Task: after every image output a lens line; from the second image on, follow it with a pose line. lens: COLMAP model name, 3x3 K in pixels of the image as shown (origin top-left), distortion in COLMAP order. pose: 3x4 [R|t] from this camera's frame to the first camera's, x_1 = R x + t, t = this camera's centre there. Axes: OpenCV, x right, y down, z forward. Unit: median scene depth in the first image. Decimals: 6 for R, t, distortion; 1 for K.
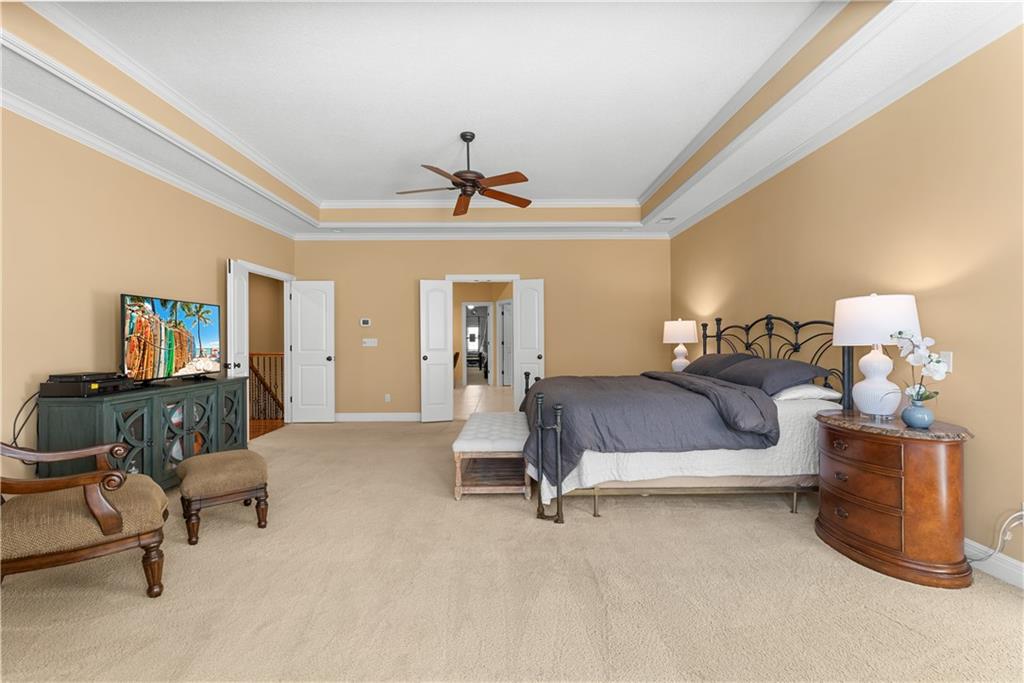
lens RADIAL K [[454.6, 0, 514.5], [0, 454.6, 341.3], [0, 0, 1]] dist [-0.002718, -0.001446]
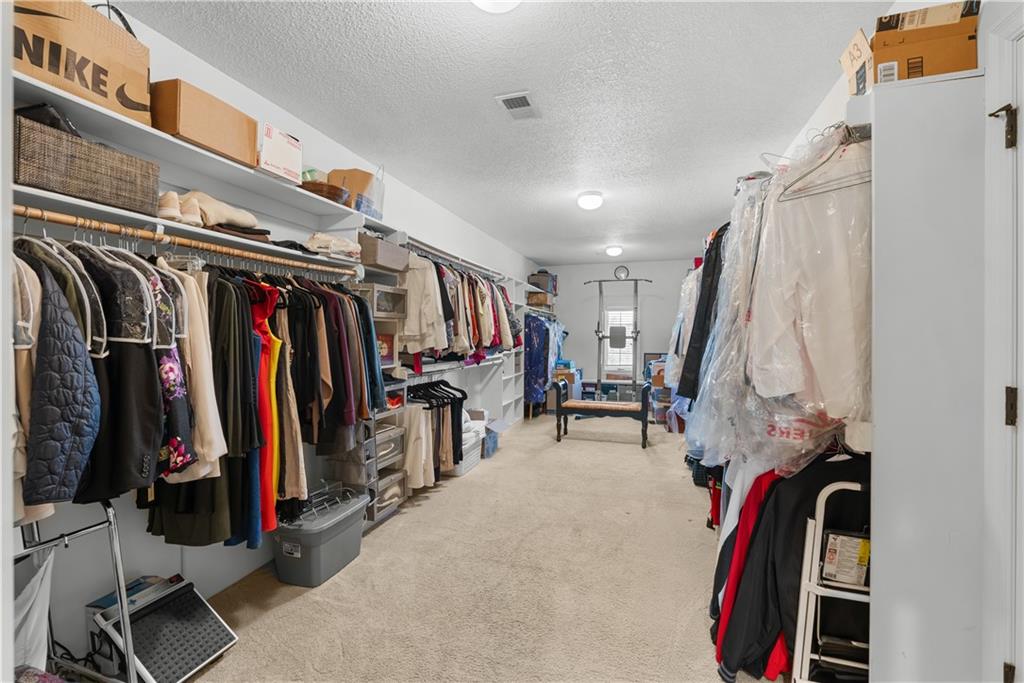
lens RADIAL K [[454.6, 0, 510.8], [0, 454.6, 338.8], [0, 0, 1]] dist [-0.002718, -0.001446]
pose [[0.948643, 0.007114, -0.316270, -0.070381], [-0.009411, 0.999939, -0.005738, -0.004110], [0.316210, 0.008419, 0.948652, 0.752122]]
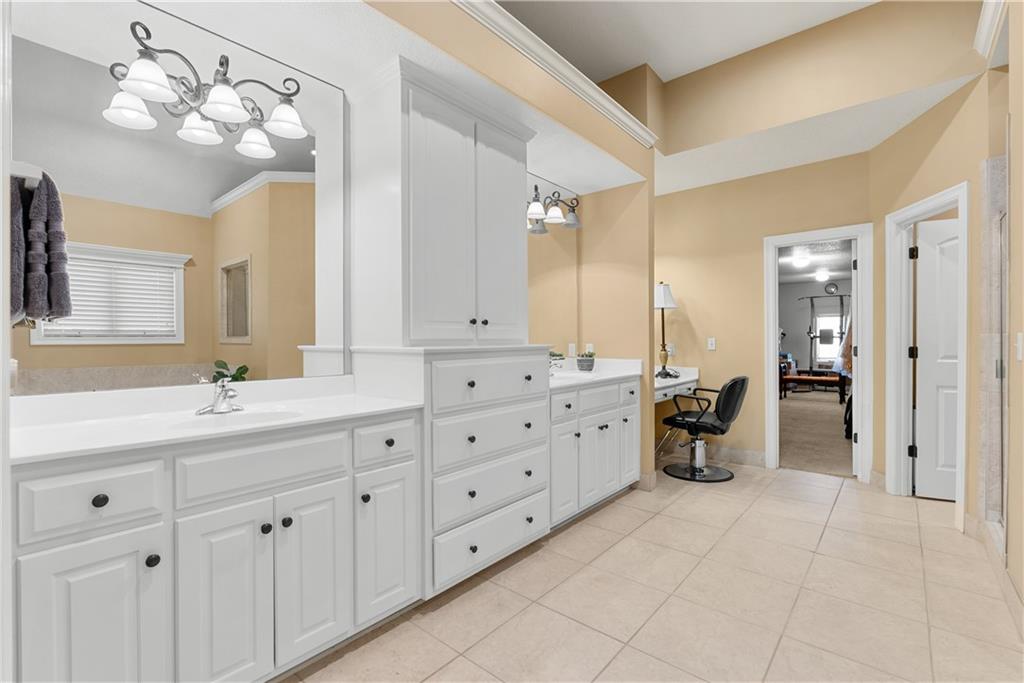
lens RADIAL K [[454.6, 0, 522.8], [0, 454.6, 342.7], [0, 0, 1]] dist [-0.002718, -0.001446]
pose [[0.757513, 0.006881, -0.652783, -0.018867], [-0.004823, 0.999976, 0.004944, -0.002070], [0.652802, -0.000597, 0.757529, 0.451867]]
